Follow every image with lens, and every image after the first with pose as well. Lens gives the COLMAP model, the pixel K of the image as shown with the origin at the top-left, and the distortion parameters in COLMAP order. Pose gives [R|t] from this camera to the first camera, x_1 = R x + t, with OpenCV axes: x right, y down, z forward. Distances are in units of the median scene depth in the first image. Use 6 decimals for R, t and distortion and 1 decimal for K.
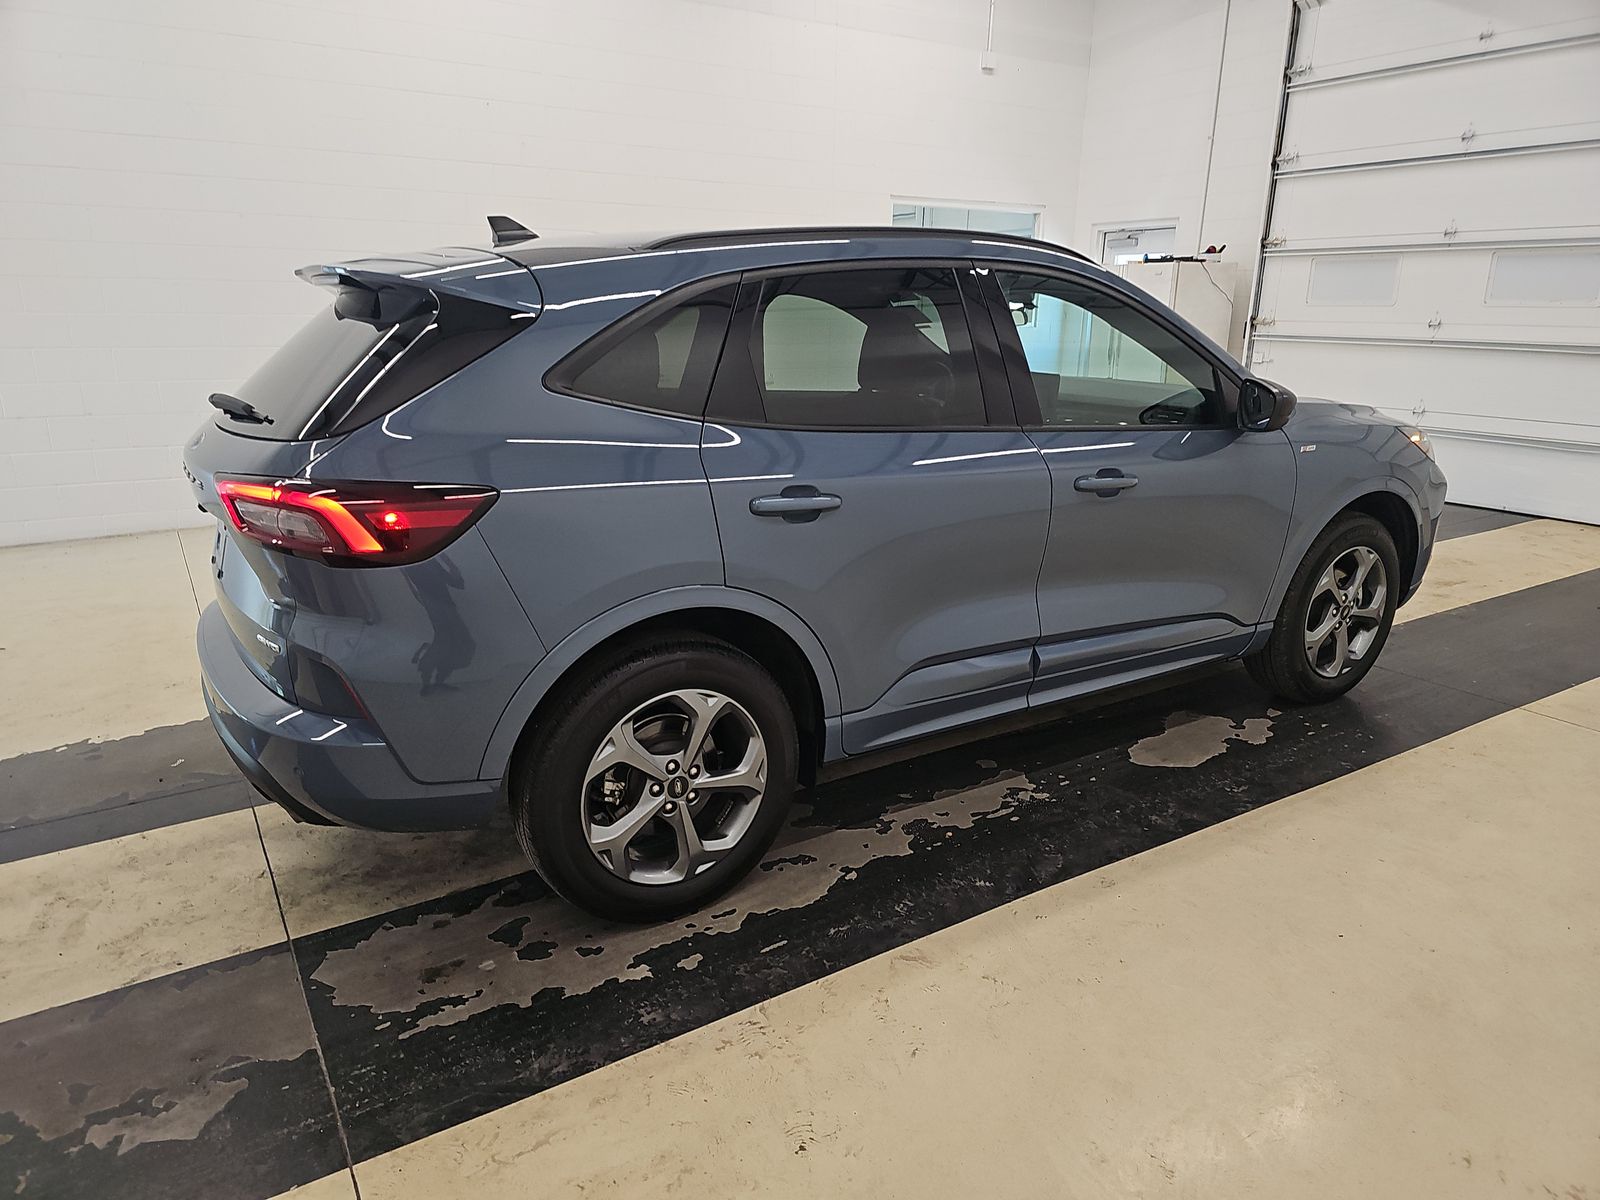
lens RADIAL K [[1036.1, 0, 756.9], [0, 1036.1, 598.0], [0, 0, 1]] dist [0.030968, -0.002887]
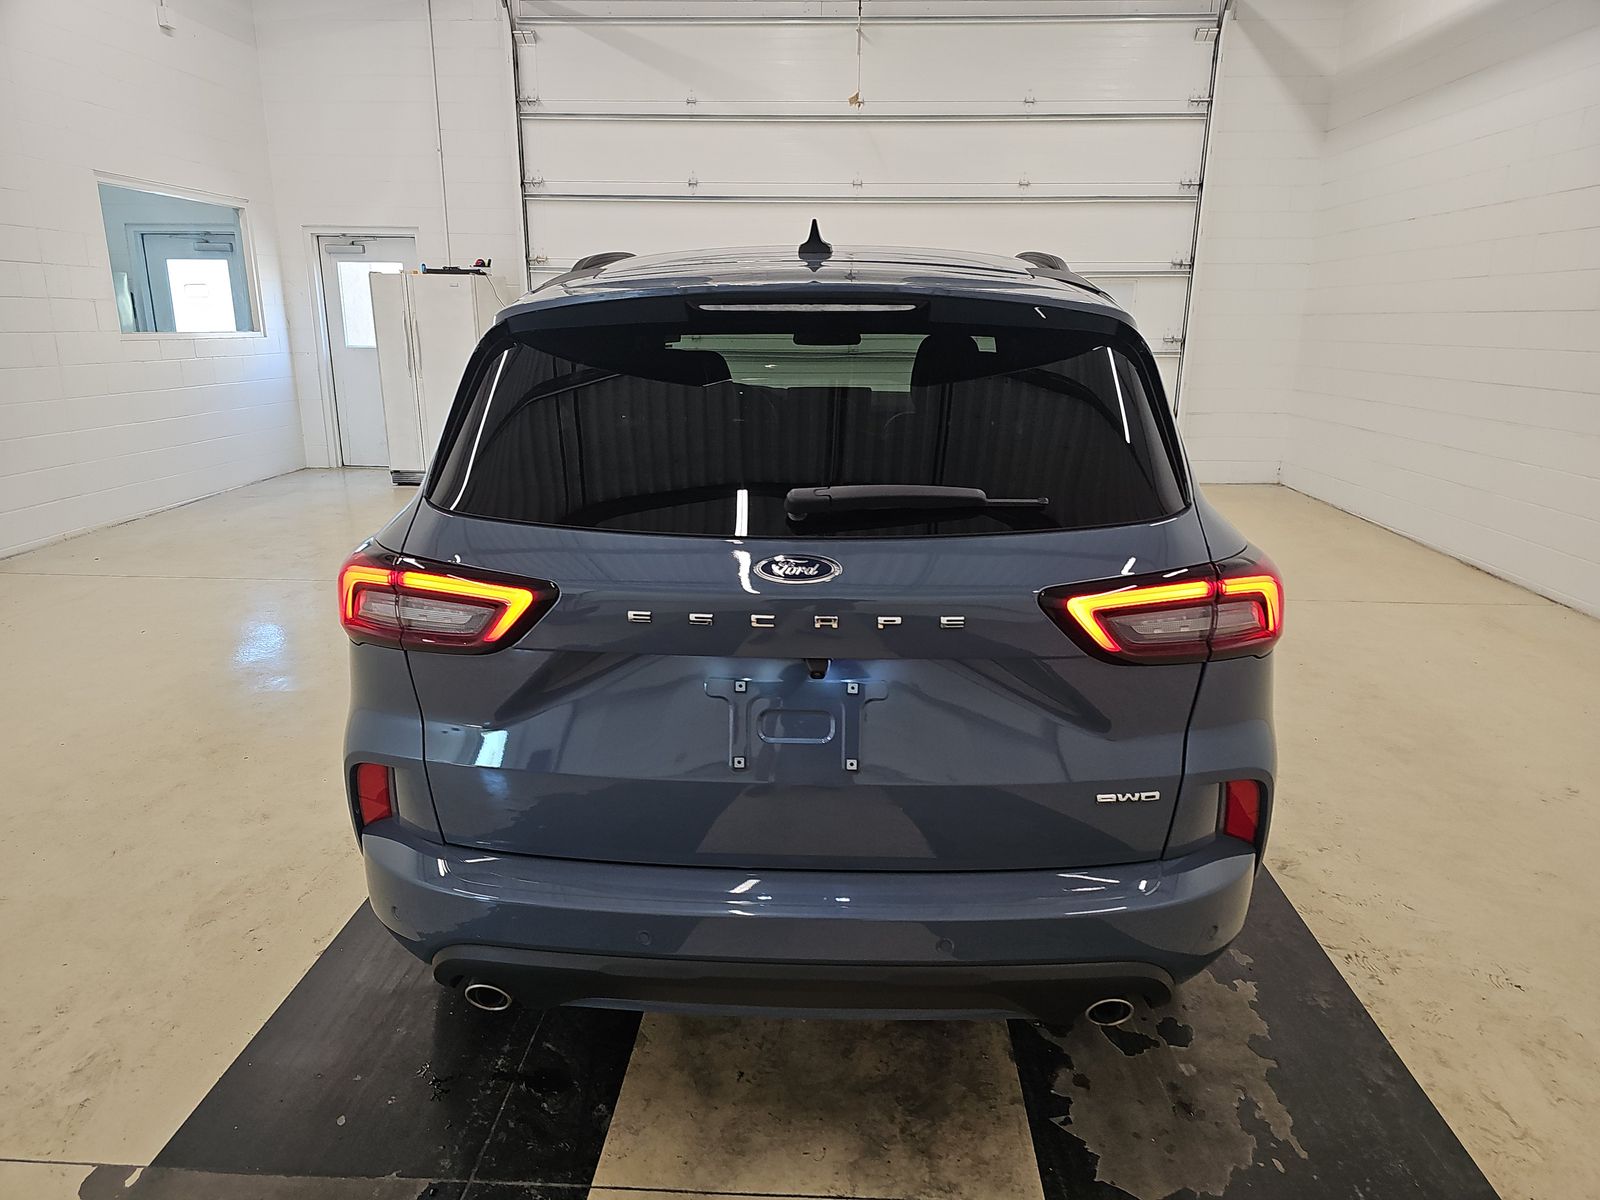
lens RADIAL K [[1073.9, 0, 800.0], [0, 1073.9, 600.0], [0, 0, 1]] dist [0.029474, -0.025460]
pose [[0.561752, -0.211356, 0.799852, -0.981389], [0.224038, 0.969554, 0.098853, -0.175856], [-0.796393, 0.123666, 0.592001, 0.604905]]
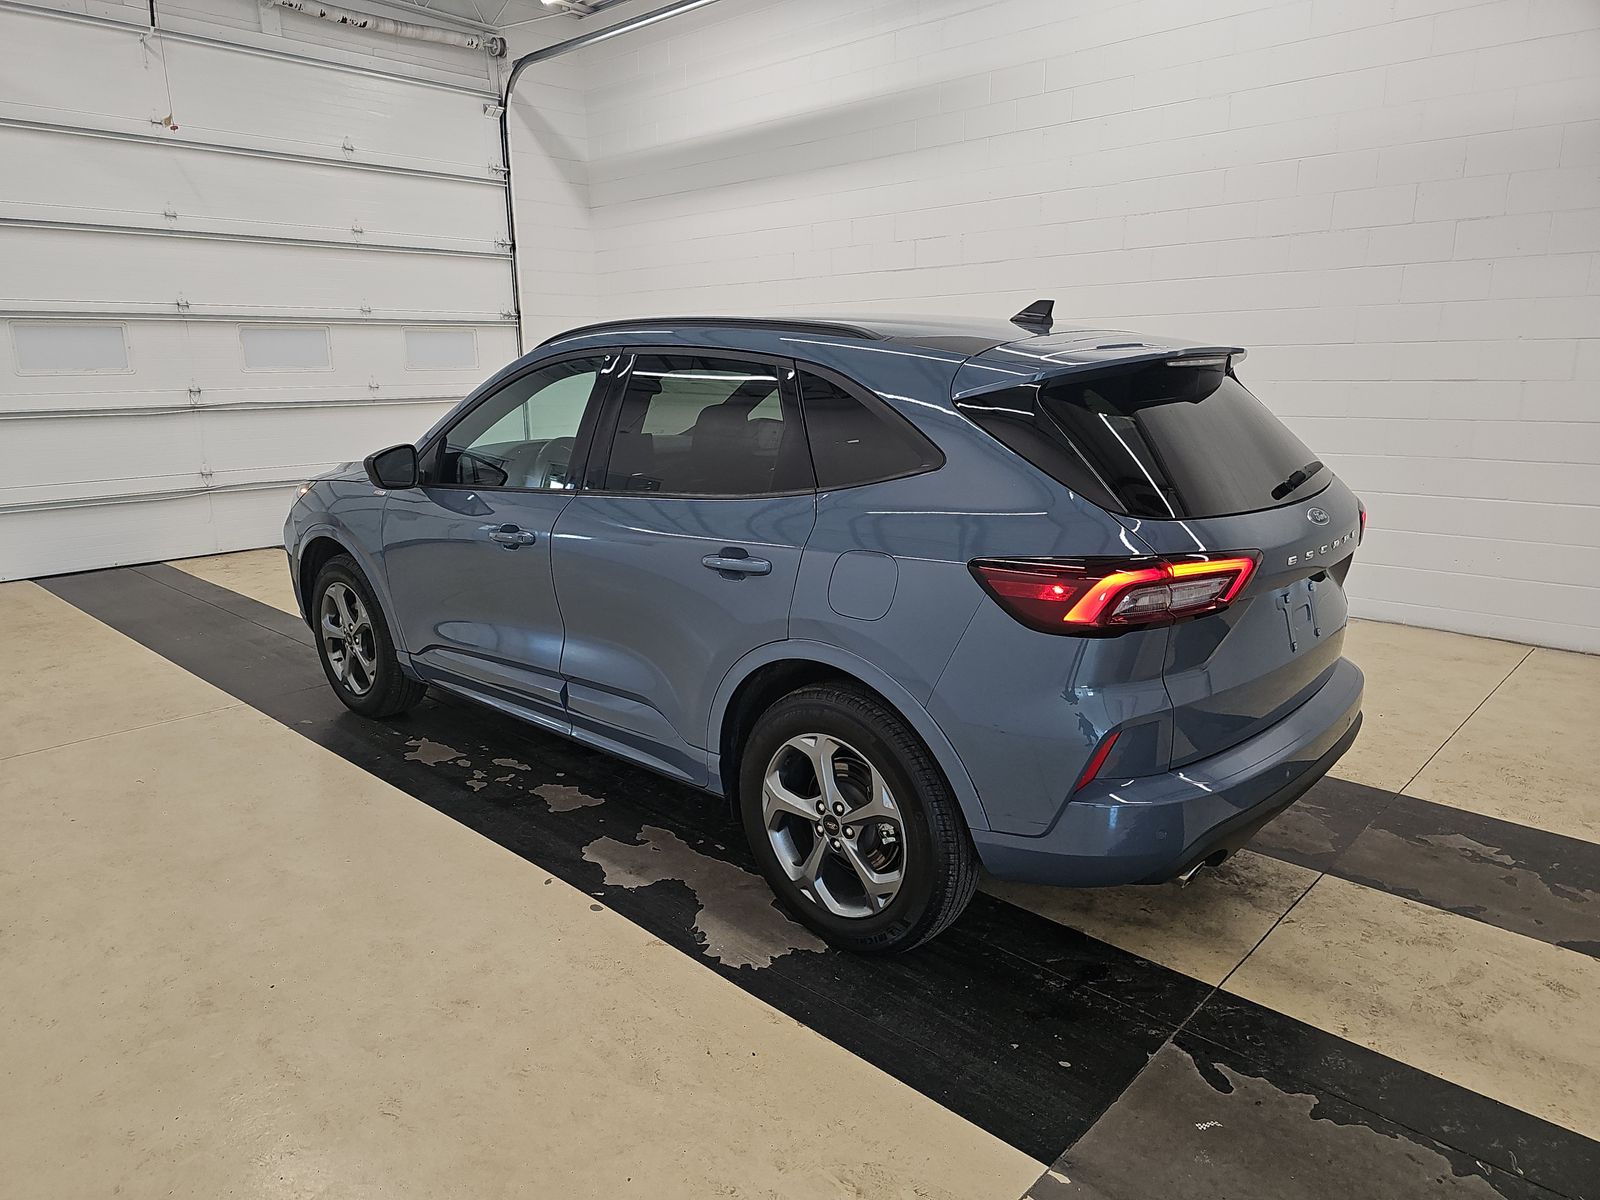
lens RADIAL K [[1073.9, 0, 800.0], [0, 1073.9, 600.0], [0, 0, 1]] dist [0.029474, -0.025460]
pose [[-0.286746, -0.211910, 0.934275, -1.311353], [0.272322, 0.916968, 0.291565, -0.480702], [-0.918486, 0.338029, -0.205229, 1.617233]]
